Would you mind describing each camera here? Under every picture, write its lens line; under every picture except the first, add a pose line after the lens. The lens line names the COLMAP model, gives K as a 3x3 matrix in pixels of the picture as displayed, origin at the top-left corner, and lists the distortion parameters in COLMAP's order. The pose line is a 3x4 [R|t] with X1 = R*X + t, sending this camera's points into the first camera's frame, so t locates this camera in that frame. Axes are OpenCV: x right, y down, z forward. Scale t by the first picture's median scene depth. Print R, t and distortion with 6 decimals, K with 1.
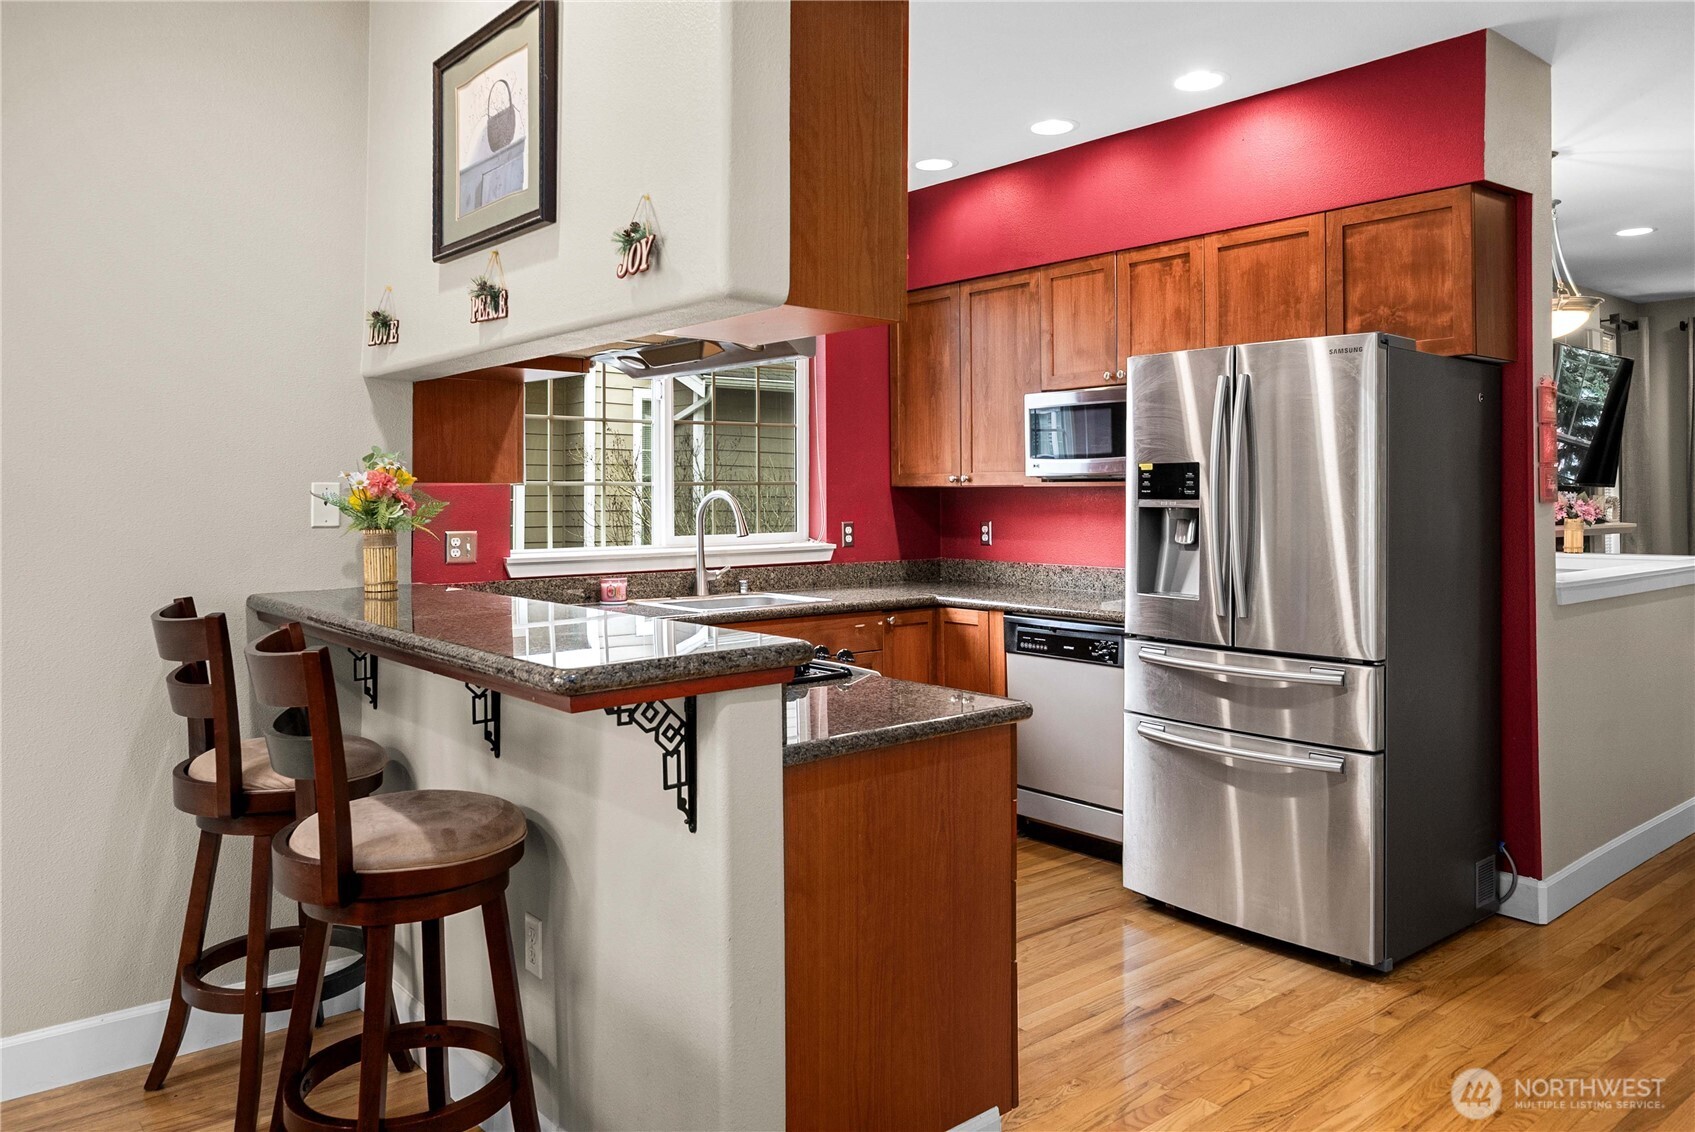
lens RADIAL K [[1181.9, 0, 837.7], [0, 1181.9, 471.2], [0, 0, 1]] dist [-0.000792, 0.002576]
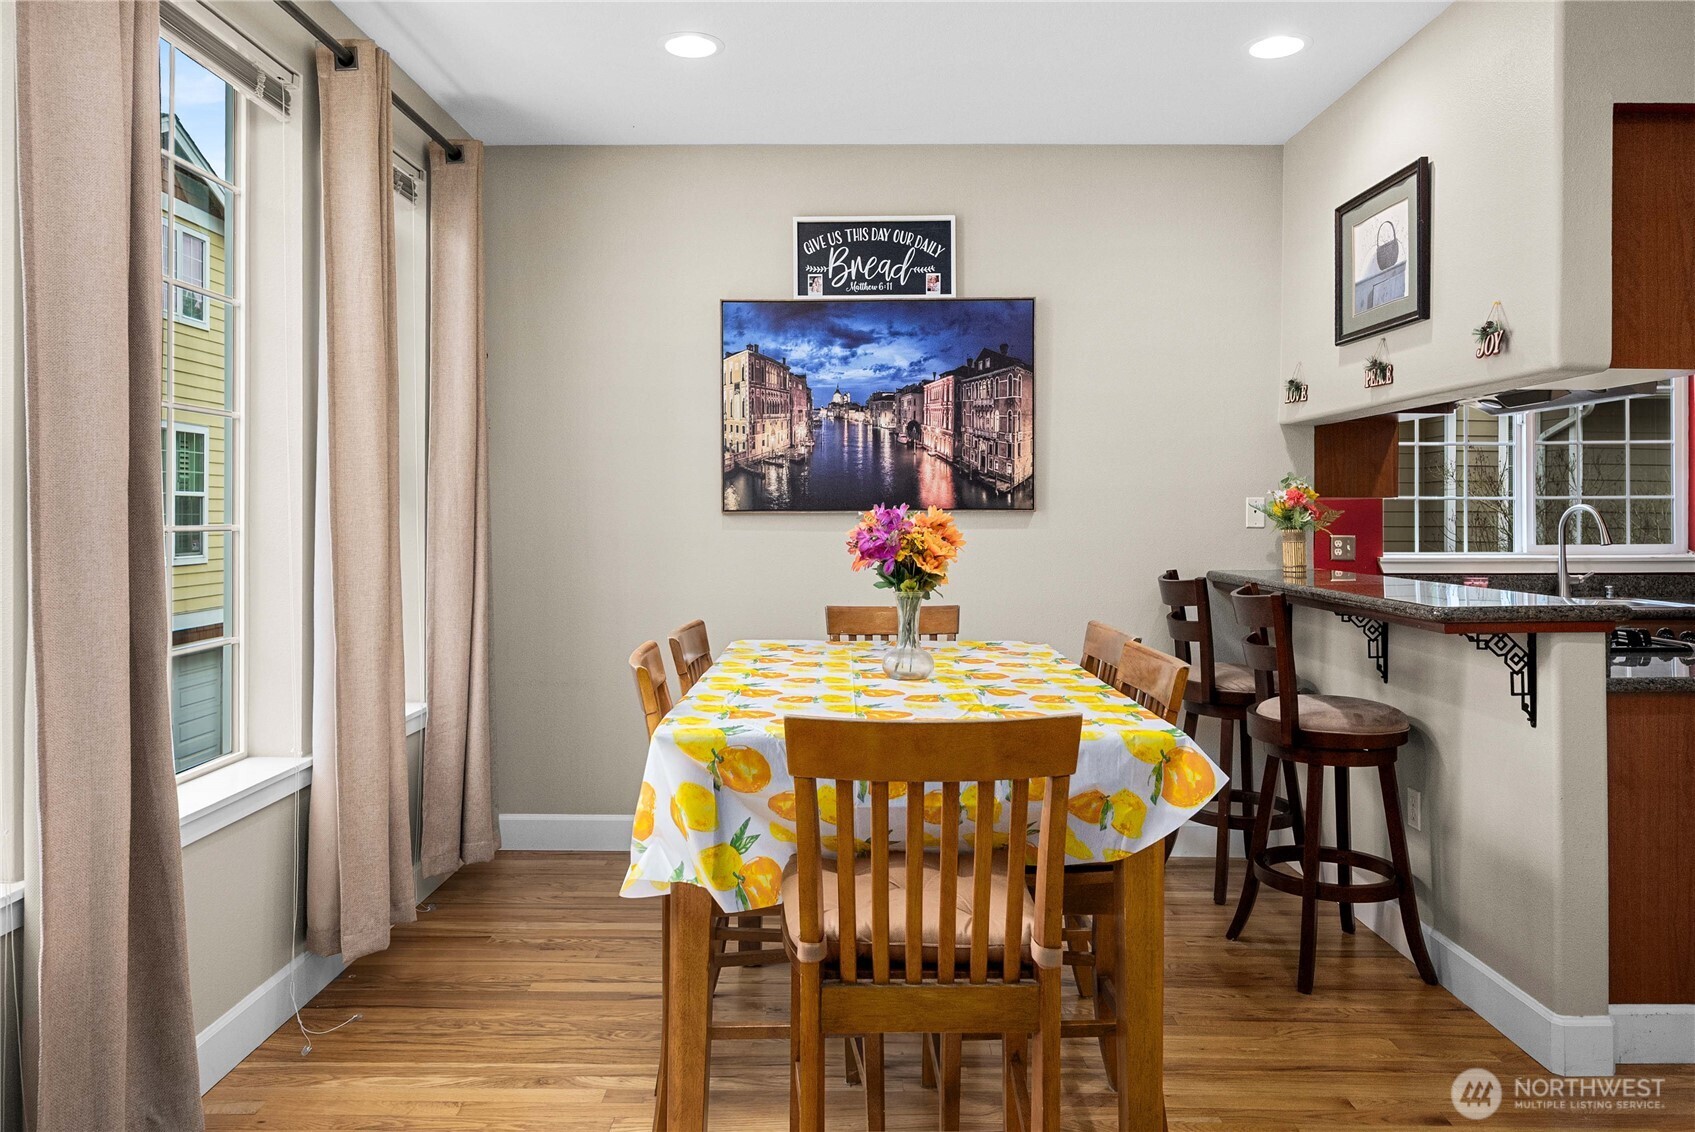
lens RADIAL K [[1132.3, 0, 841.7], [0, 1132.3, 511.7], [0, 0, 1]] dist [-0.000535, 0.000838]
pose [[0.765646, 0.001645, -0.643260, 0.067391], [0.010686, 0.999826, 0.015276, 0.000067], [0.643173, -0.018570, 0.765495, -0.345318]]
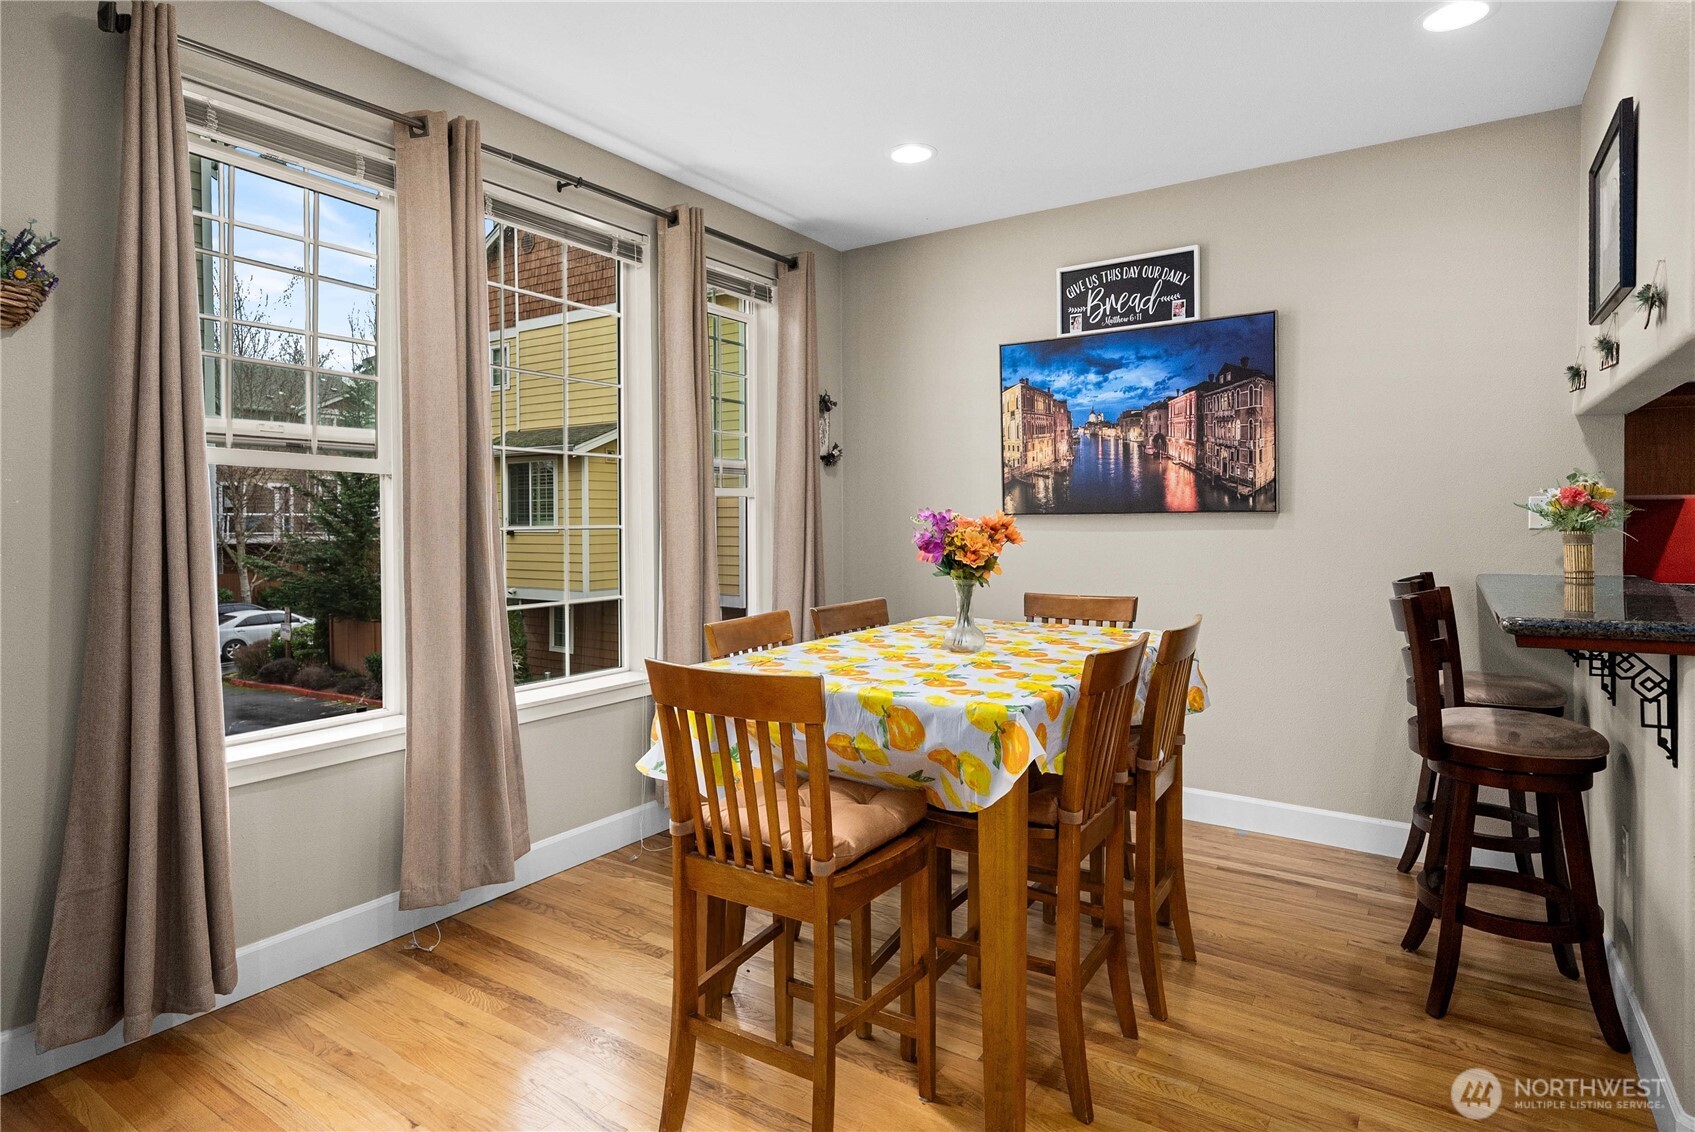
lens RADIAL K [[908.1, 0, 849.0], [0, 908.1, 533.6], [0, 0, 1]] dist [0.000037, 0.000089]
pose [[0.290014, 0.016645, -0.956878, 0.281595], [0.022467, 0.999455, 0.024195, 0.007514], [0.956759, -0.028515, 0.289482, -0.057470]]
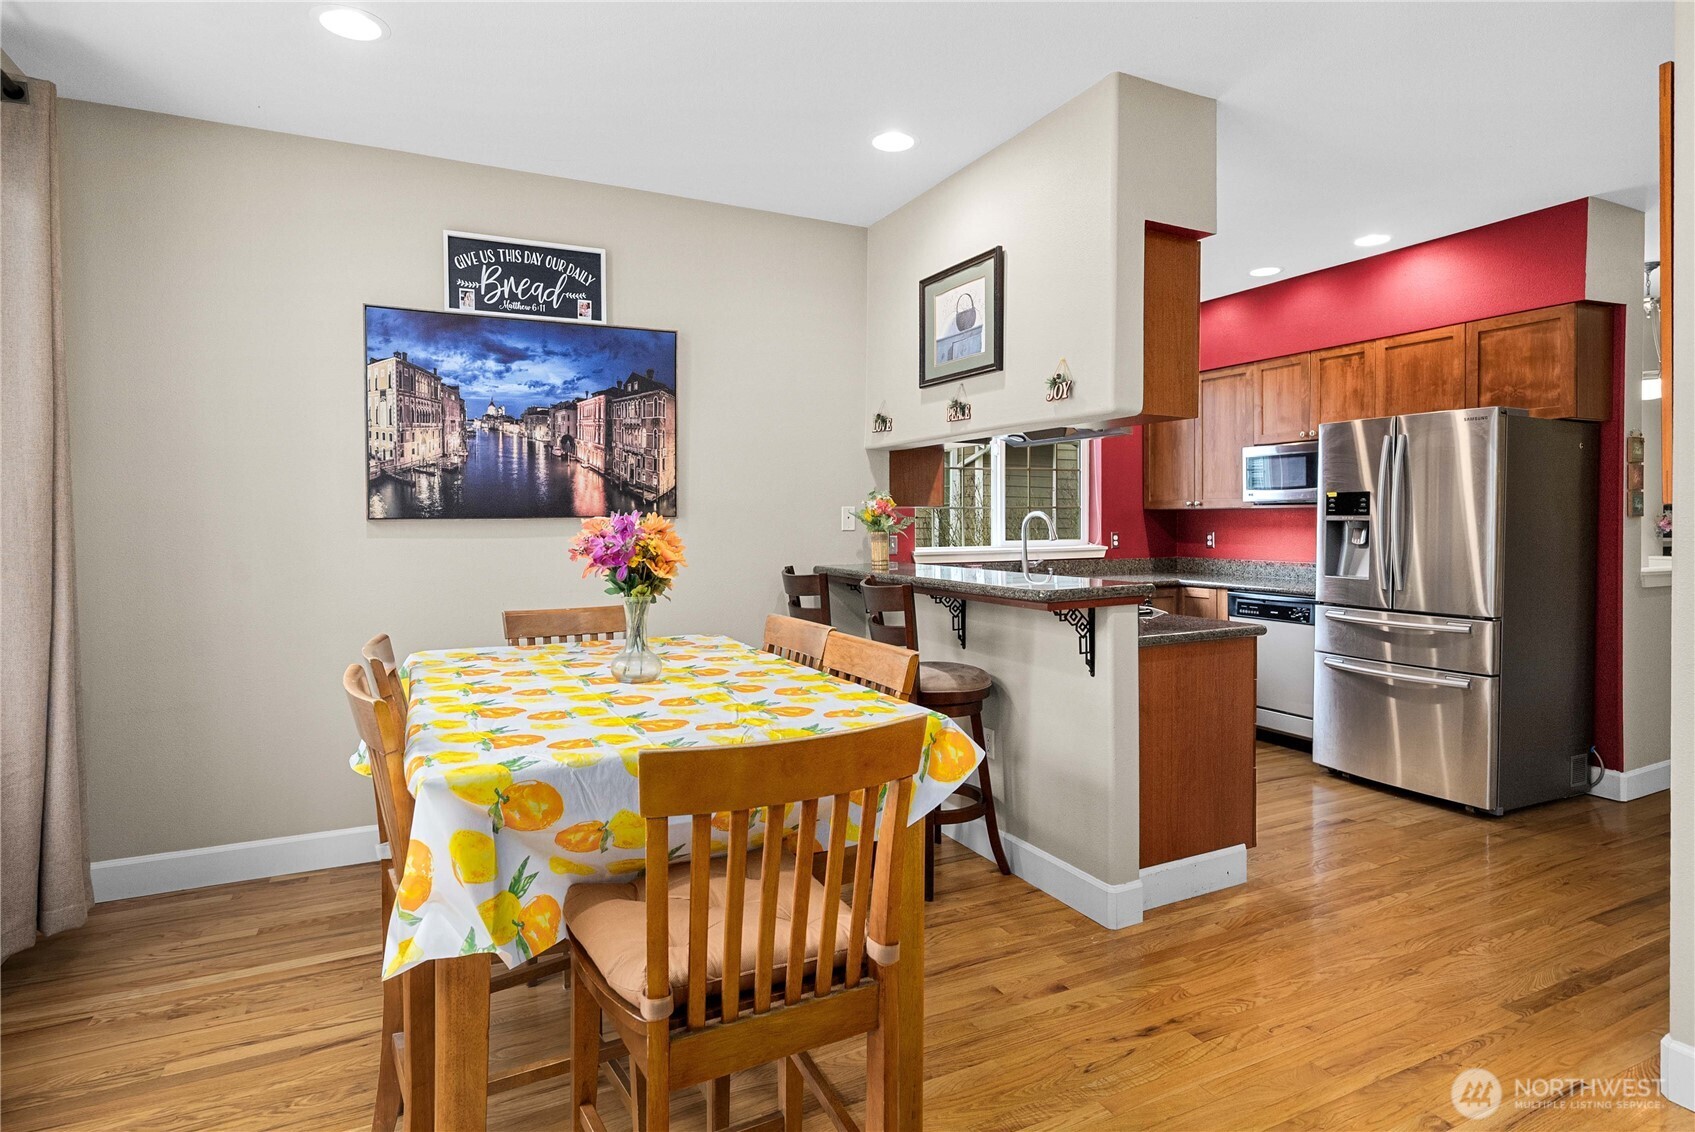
lens RADIAL K [[890.1, 0, 846.6], [0, 890.1, 530.6], [0, 0, 1]] dist [0.000667, 0.000464]
pose [[0.973182, 0.001155, -0.230032, -0.095053], [0.006517, 0.999448, 0.032587, 0.001265], [0.229943, -0.033212, 0.972637, -0.300270]]
